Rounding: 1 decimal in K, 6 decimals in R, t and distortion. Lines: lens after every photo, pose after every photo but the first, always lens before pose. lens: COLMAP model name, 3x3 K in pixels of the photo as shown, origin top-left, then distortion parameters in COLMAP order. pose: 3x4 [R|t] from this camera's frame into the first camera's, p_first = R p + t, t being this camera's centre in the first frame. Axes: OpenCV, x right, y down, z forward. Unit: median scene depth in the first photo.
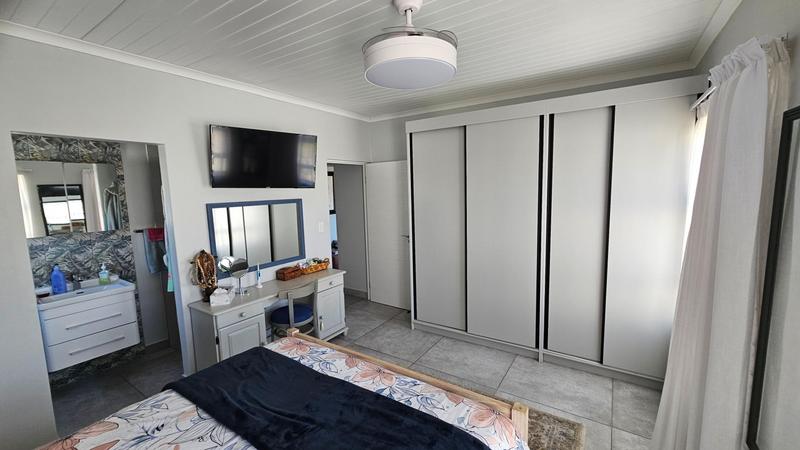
lens RADIAL K [[324.9, 0, 403.1], [0, 324.9, 226.9], [0, 0, 1]] dist [-0.002829, 0.000527]
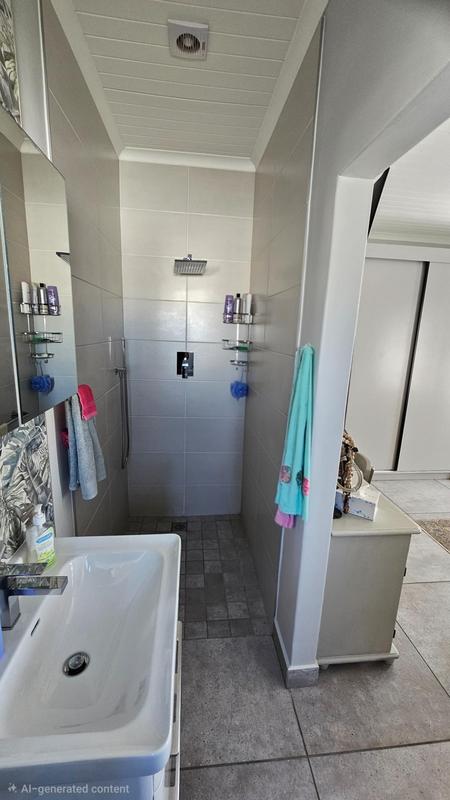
lens RADIAL K [[324.9, 0, 226.5], [0, 324.9, 400.1], [0, 0, 1]] dist [-0.002829, 0.000527]
pose [[0.768277, -0.082281, 0.634808, -1.039104], [0.017934, 0.994082, 0.107143, -0.020427], [-0.639867, -0.070931, 0.765205, 0.703745]]
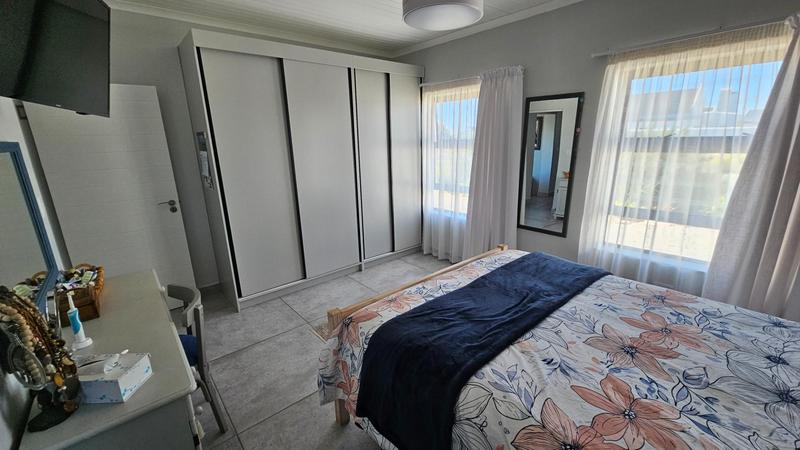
lens RADIAL K [[324.9, 0, 399.6], [0, 324.9, 226.4], [0, 0, 1]] dist [-0.002829, 0.000527]
pose [[0.270944, -0.234109, 0.933693, -0.764753], [0.127542, 0.970154, 0.206240, -0.002906], [-0.954108, 0.063205, 0.292716, 0.513692]]
